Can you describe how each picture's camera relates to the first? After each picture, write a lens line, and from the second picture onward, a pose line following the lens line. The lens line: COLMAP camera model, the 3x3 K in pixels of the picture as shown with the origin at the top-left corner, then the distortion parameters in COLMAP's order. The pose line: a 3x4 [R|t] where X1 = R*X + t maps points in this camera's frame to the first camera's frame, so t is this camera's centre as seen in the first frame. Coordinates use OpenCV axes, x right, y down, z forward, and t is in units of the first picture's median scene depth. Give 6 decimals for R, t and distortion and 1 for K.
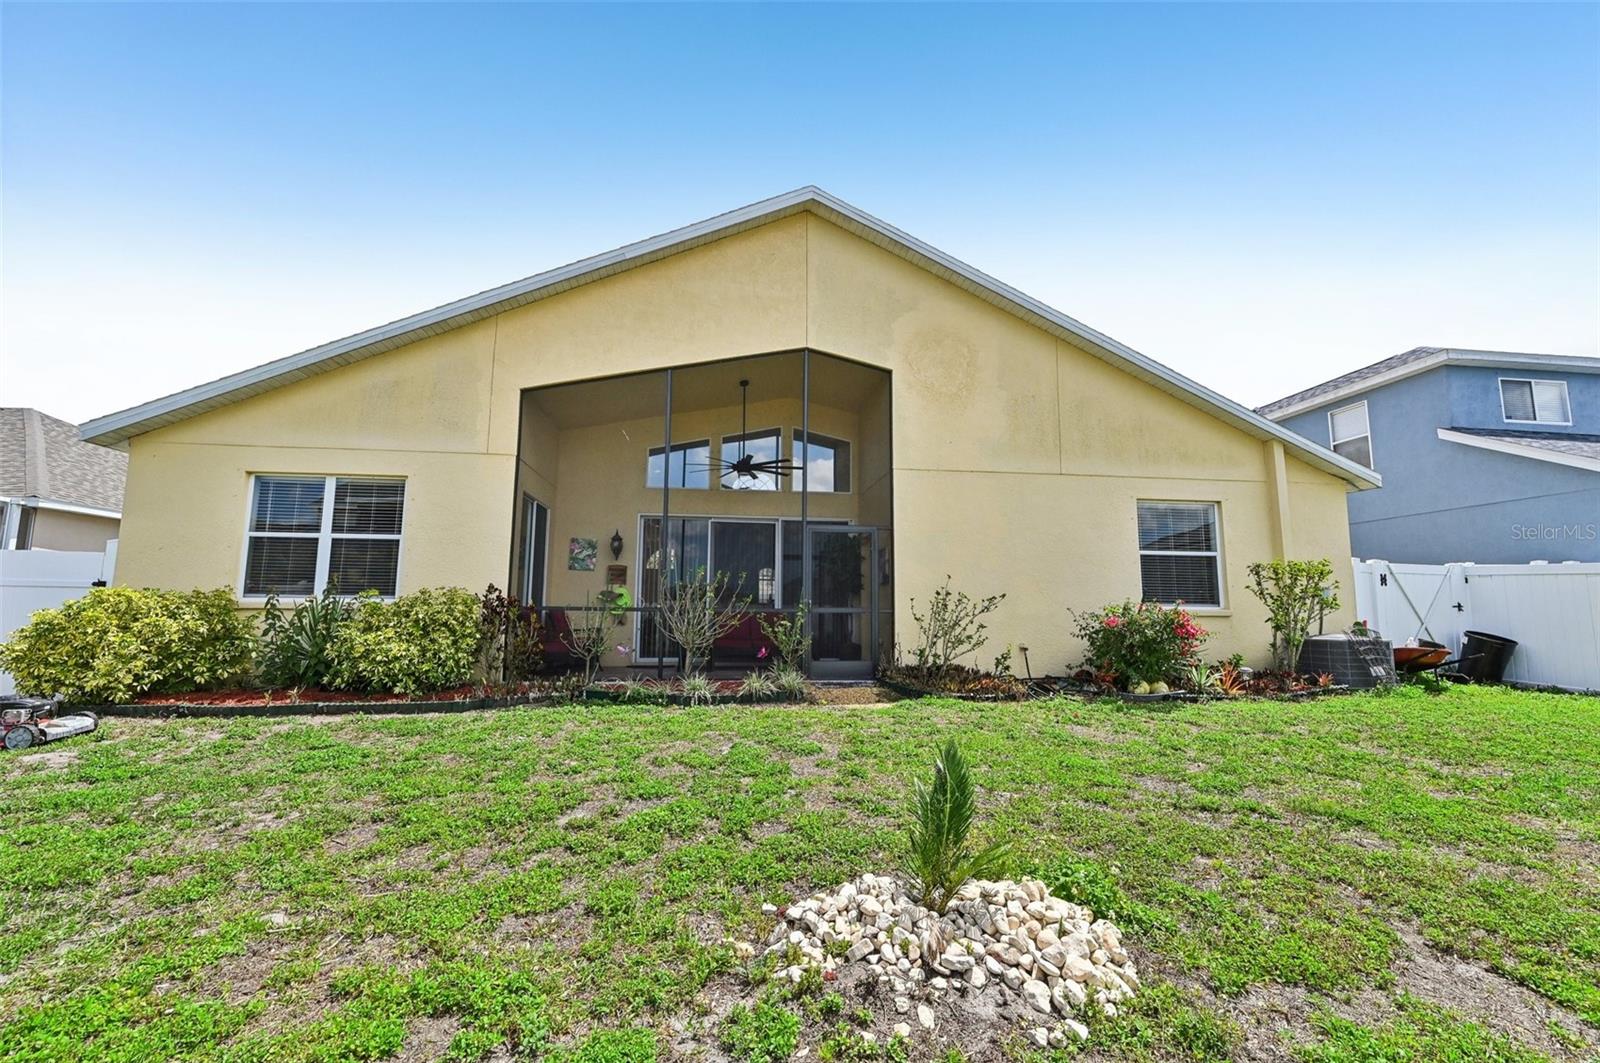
lens RADIAL K [[685.1, 0, 796.0], [0, 685.1, 518.2], [0, 0, 1]] dist [0.003752, 0.000315]
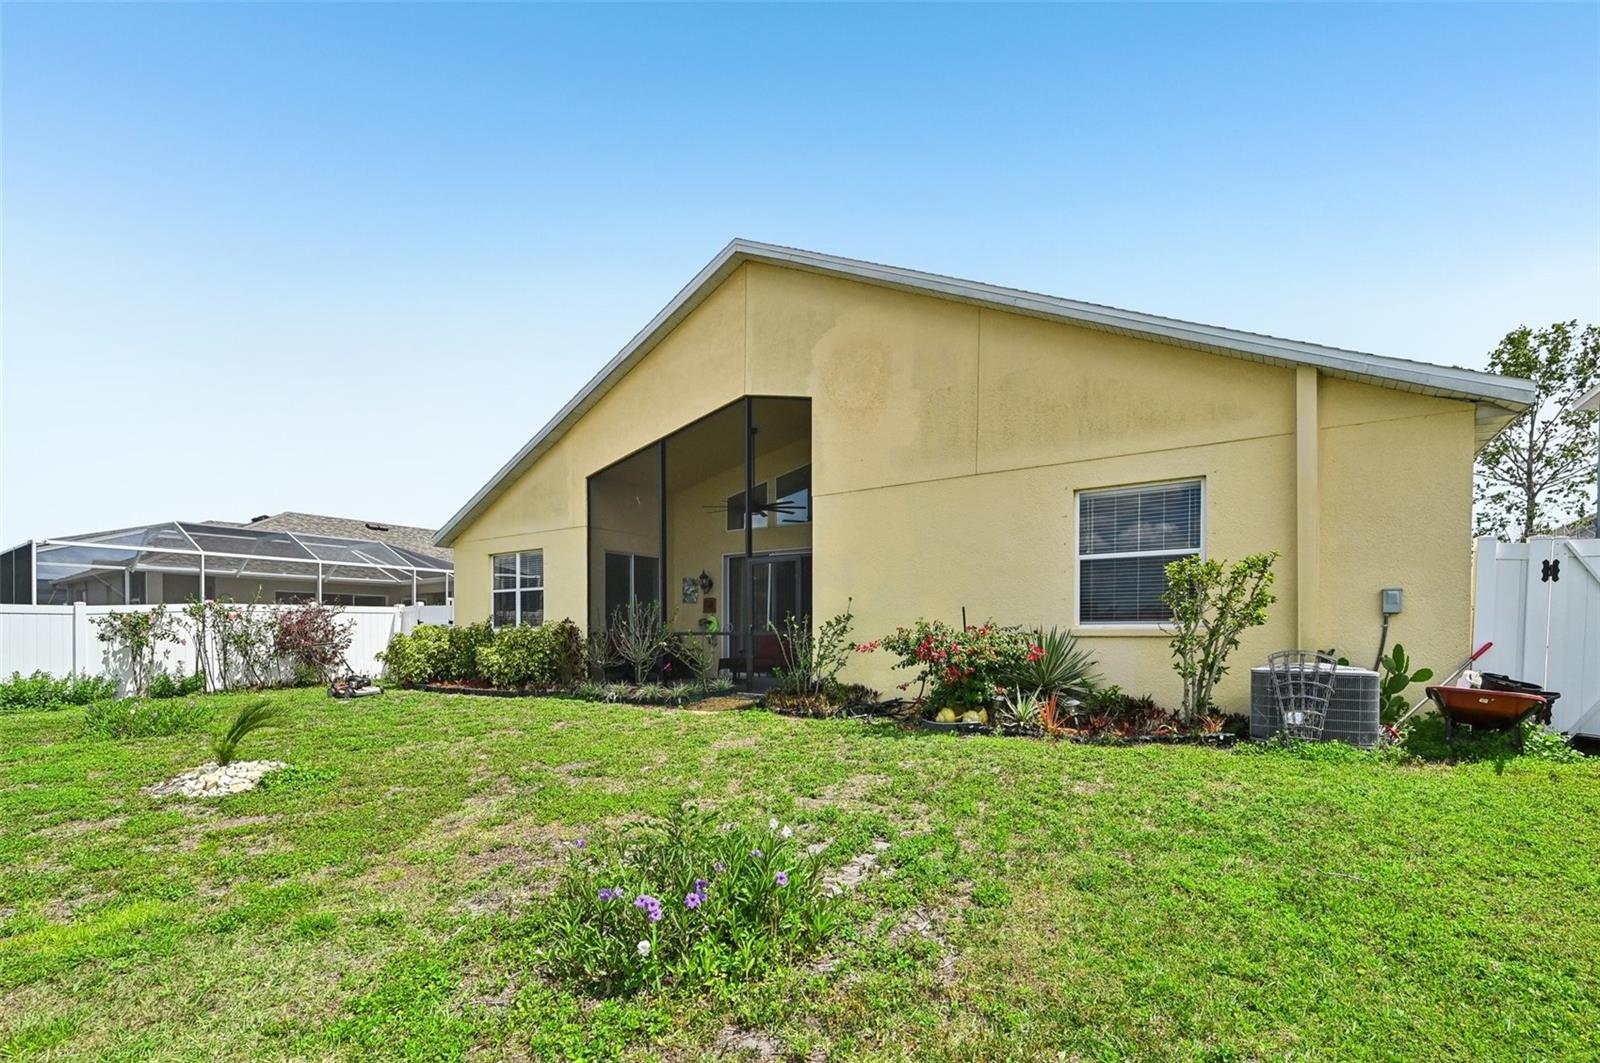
lens RADIAL K [[708.6, 0, 801.7], [0, 708.6, 625.3], [0, 0, 1]] dist [0.002080, 0.000081]
pose [[0.747897, -0.015092, -0.663643, 0.854185], [0.095083, 0.991868, 0.084598, 0.029466], [0.656970, -0.126372, 0.743250, 0.176370]]
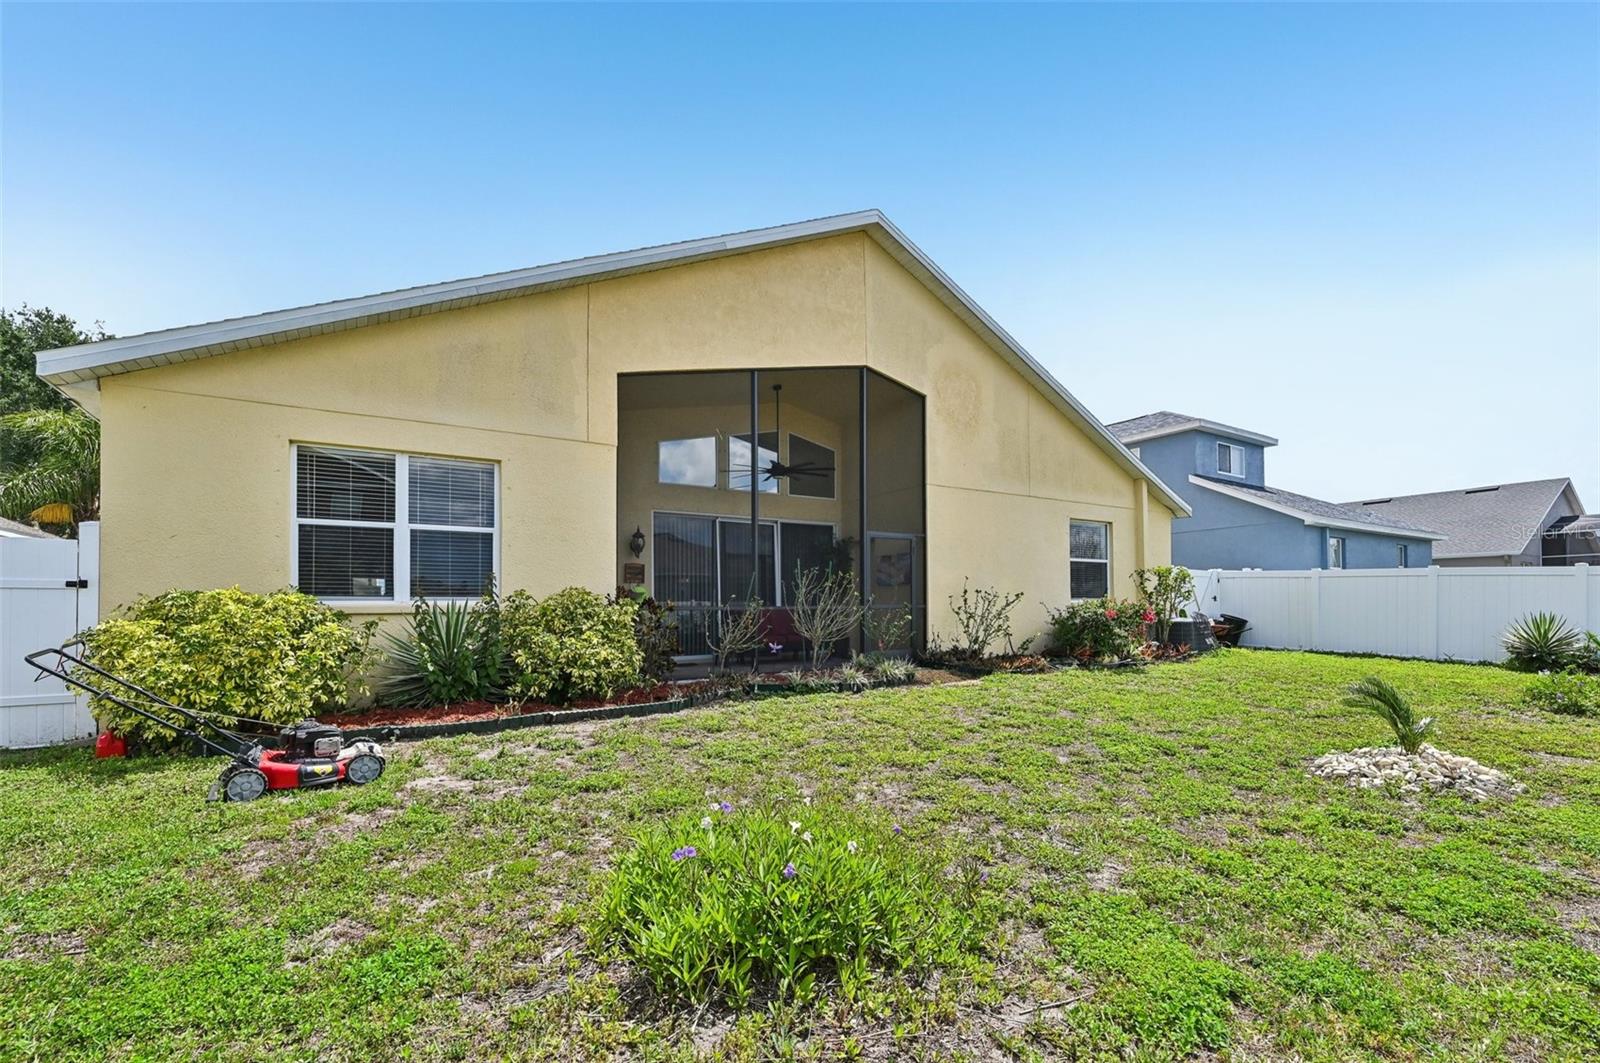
lens RADIAL K [[719.1, 0, 805.5], [0, 719.1, 585.6], [0, 0, 1]] dist [0.001800, 0.000110]
pose [[0.894747, -0.000917, 0.446572, -0.593752], [-0.046256, 0.994429, 0.094719, -0.007641], [-0.444170, -0.105406, 0.889720, -0.001951]]
